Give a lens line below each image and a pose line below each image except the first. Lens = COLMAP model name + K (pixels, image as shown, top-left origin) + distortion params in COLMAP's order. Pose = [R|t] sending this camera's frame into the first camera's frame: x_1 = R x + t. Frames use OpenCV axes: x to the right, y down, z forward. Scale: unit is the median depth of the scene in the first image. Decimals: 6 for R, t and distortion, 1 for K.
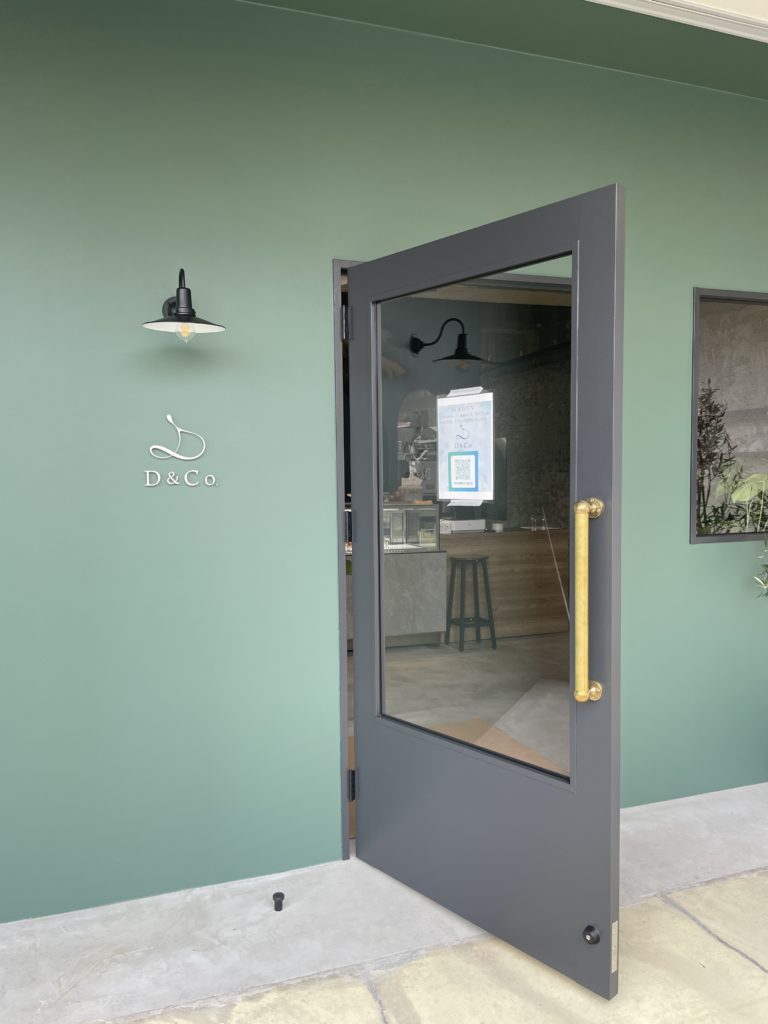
lens RADIAL K [[773.6, 0, 384.0], [0, 773.6, 512.0], [0, 0, 1]] dist [0.137411, -0.179711]
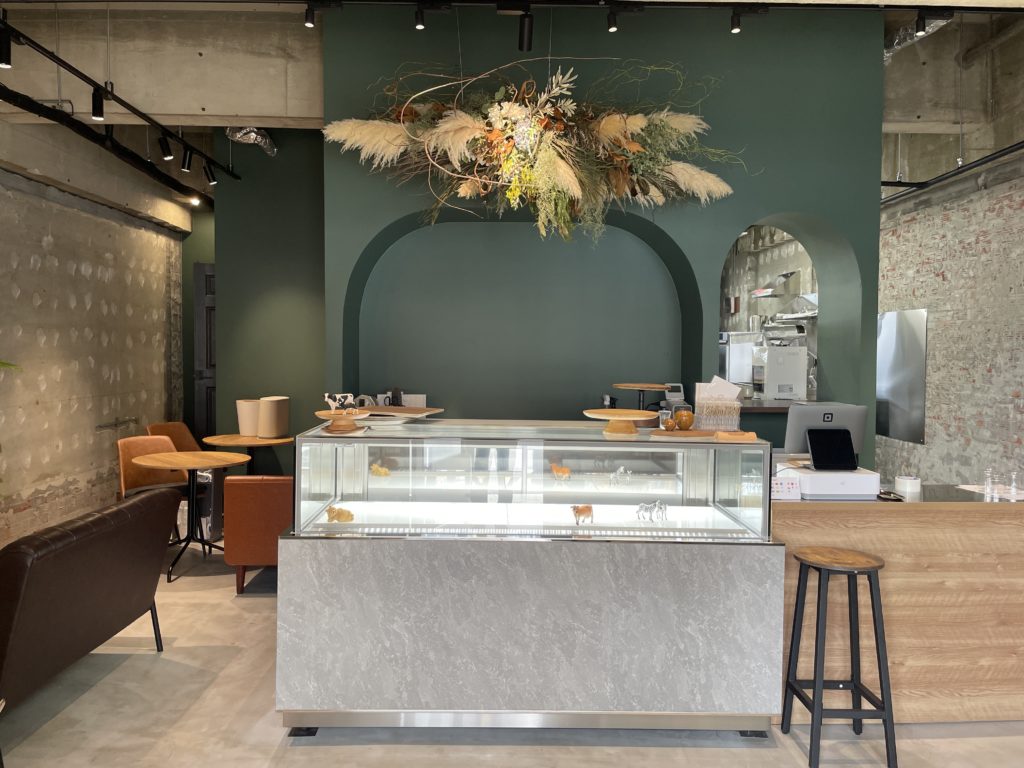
lens RADIAL K [[773.6, 0, 512.0], [0, 773.6, 384.0], [0, 0, 1]] dist [0.137411, -0.179711]
pose [[0.950344, 0.029355, -0.309812, 0.065185], [-0.031592, 0.999498, -0.002203, -0.037912], [0.309592, 0.011881, 0.950795, 0.469463]]
